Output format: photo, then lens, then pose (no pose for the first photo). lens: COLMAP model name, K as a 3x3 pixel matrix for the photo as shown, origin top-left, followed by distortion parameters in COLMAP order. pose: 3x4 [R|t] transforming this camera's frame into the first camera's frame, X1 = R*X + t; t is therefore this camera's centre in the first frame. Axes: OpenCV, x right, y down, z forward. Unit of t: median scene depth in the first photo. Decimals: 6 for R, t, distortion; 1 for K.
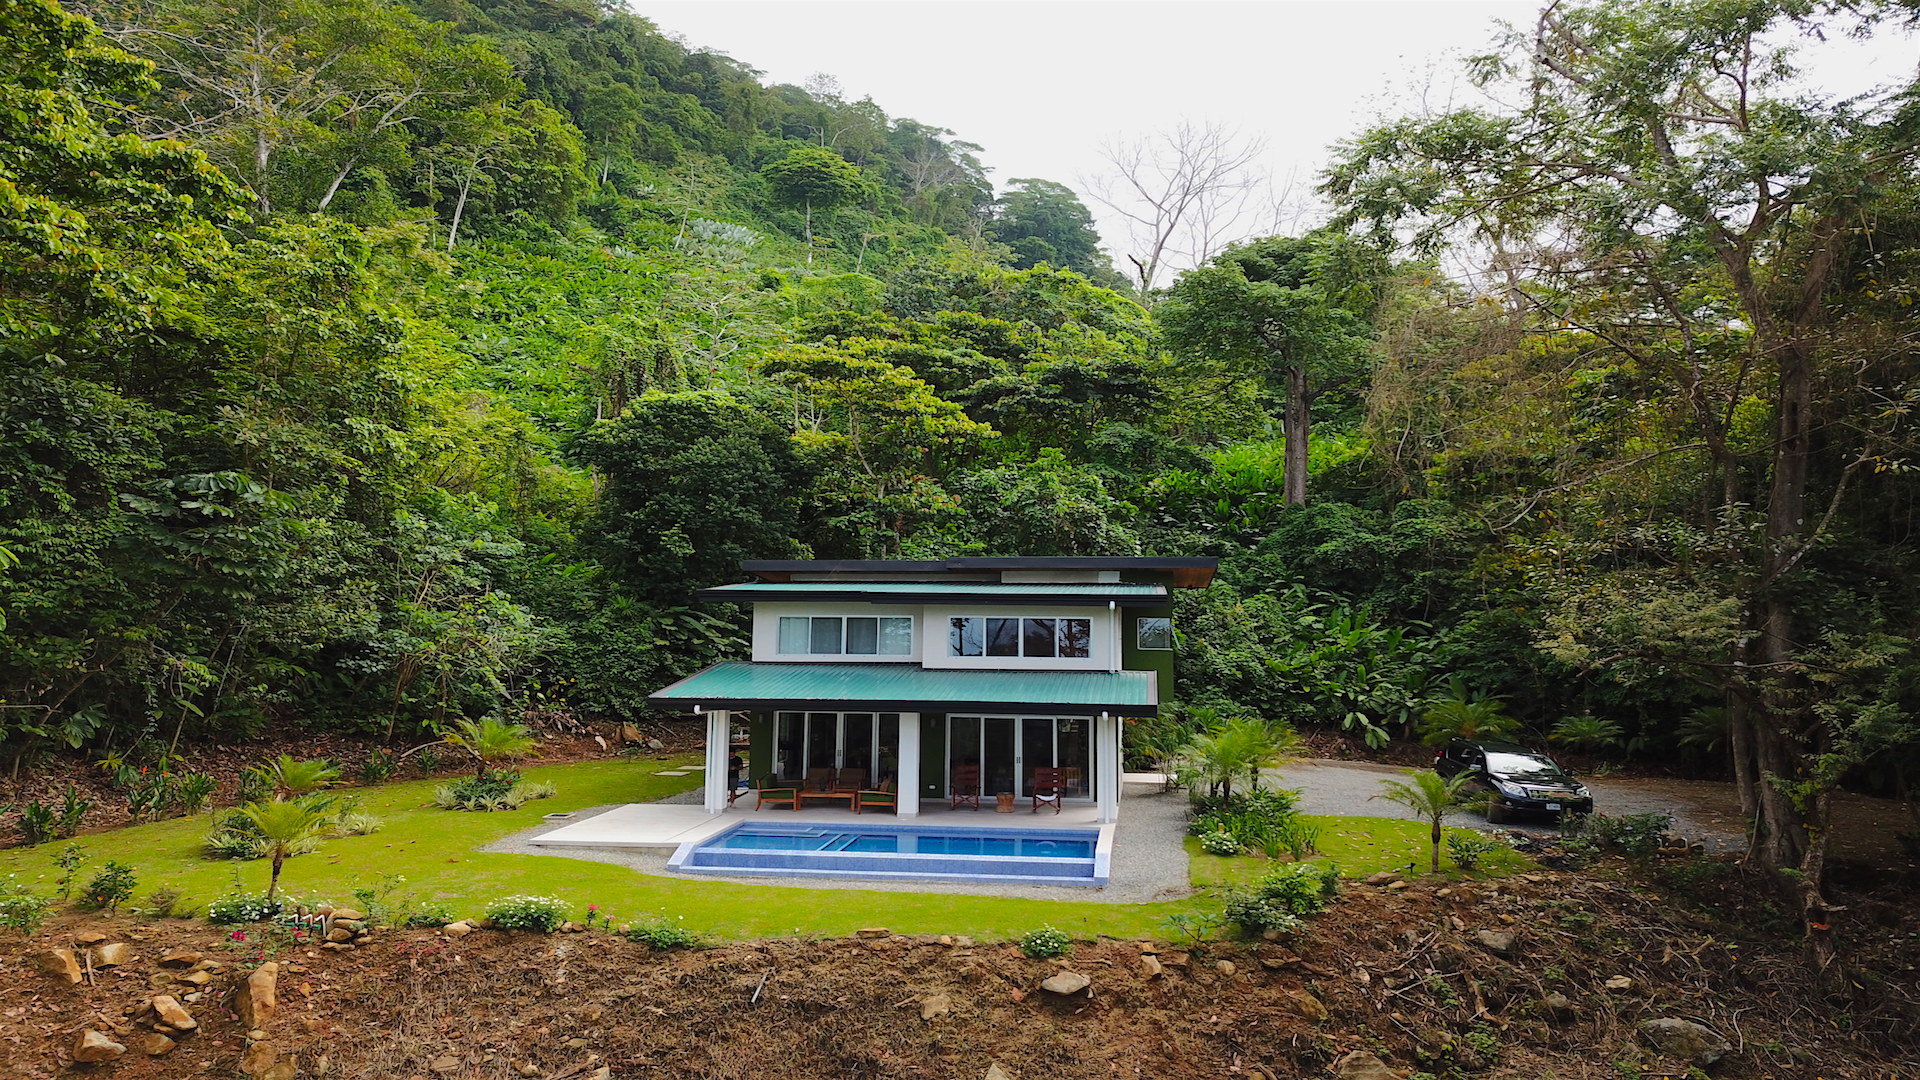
lens RADIAL K [[1460.1, 0, 960.0], [0, 1460.1, 540.0], [0, 0, 1]] dist [0.008936, 0.001820]
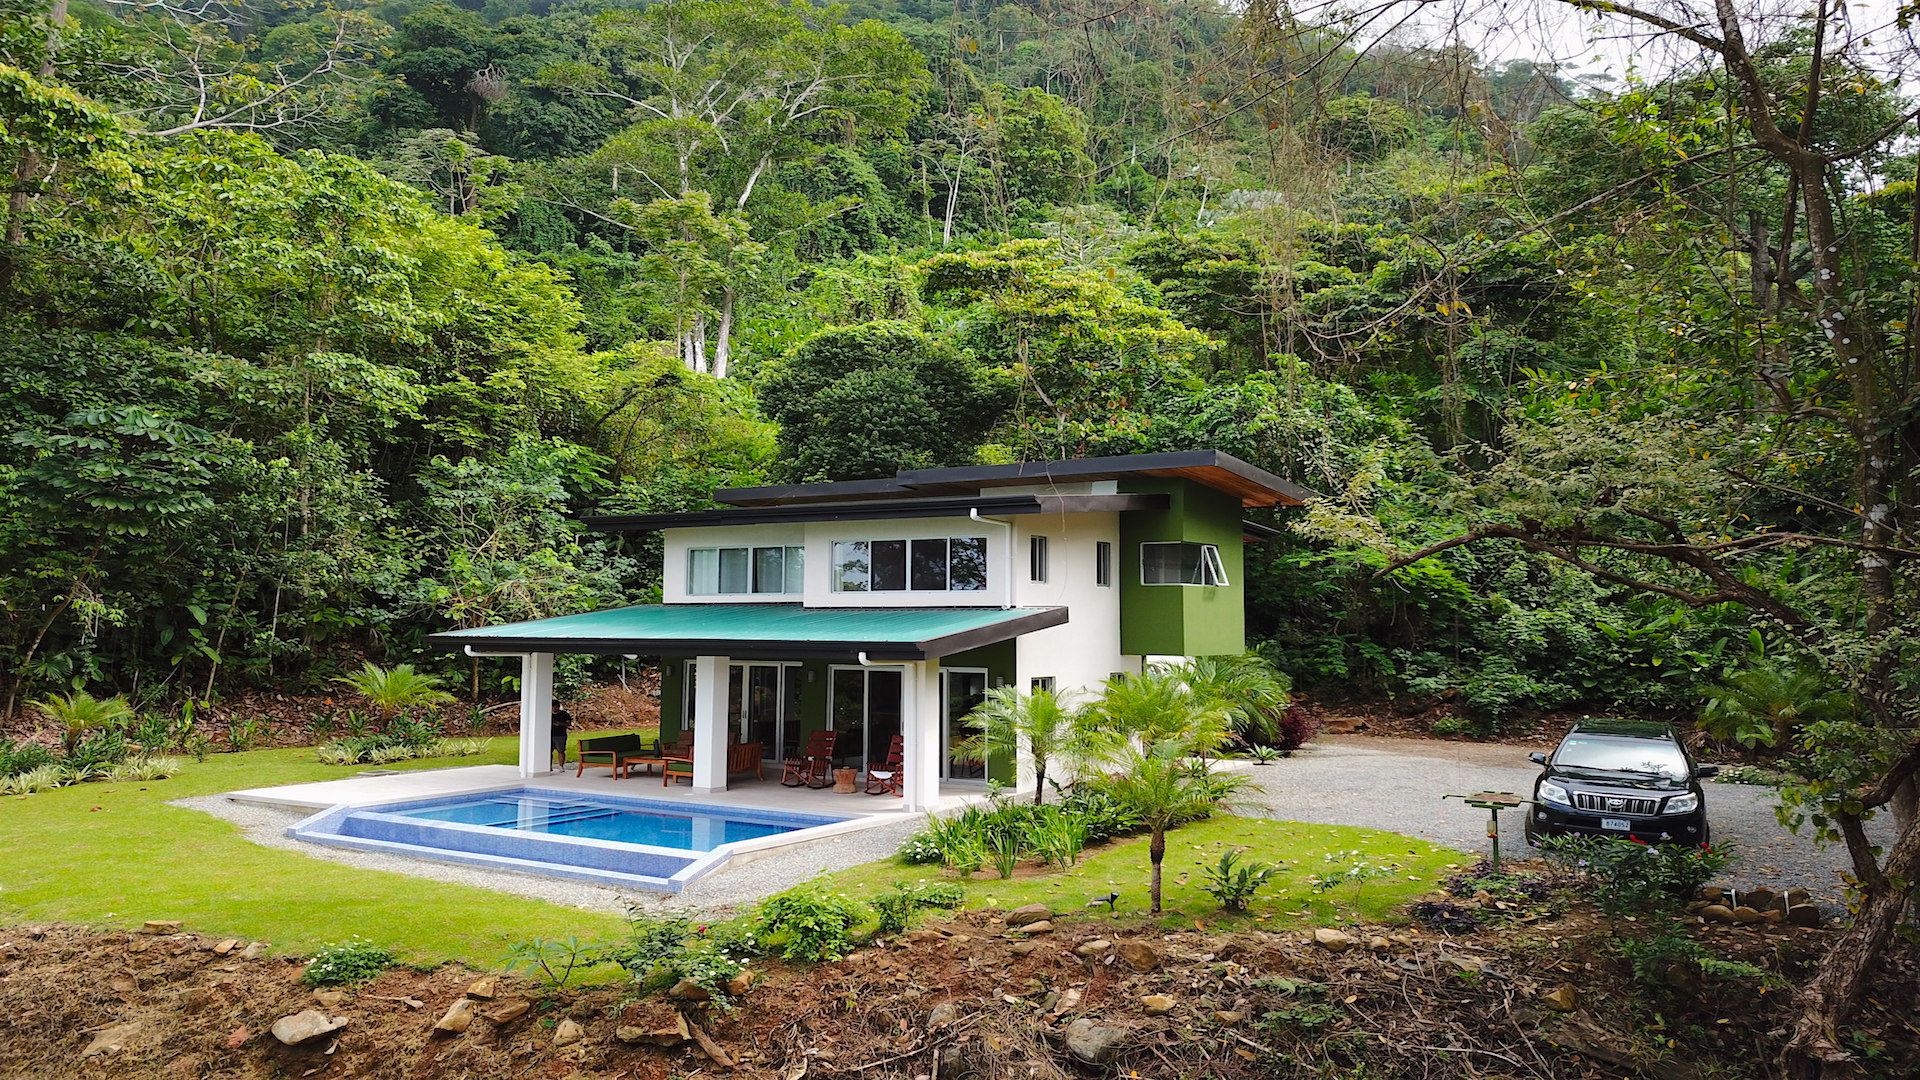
lens RADIAL K [[1460.1, 0, 960.0], [0, 1460.1, 540.0], [0, 0, 1]] dist [0.008936, 0.001820]
pose [[0.902386, -0.028034, -0.430016, 0.316072], [0.028602, 0.999578, -0.005144, 0.047397], [0.429978, -0.007657, 0.902807, 0.267957]]
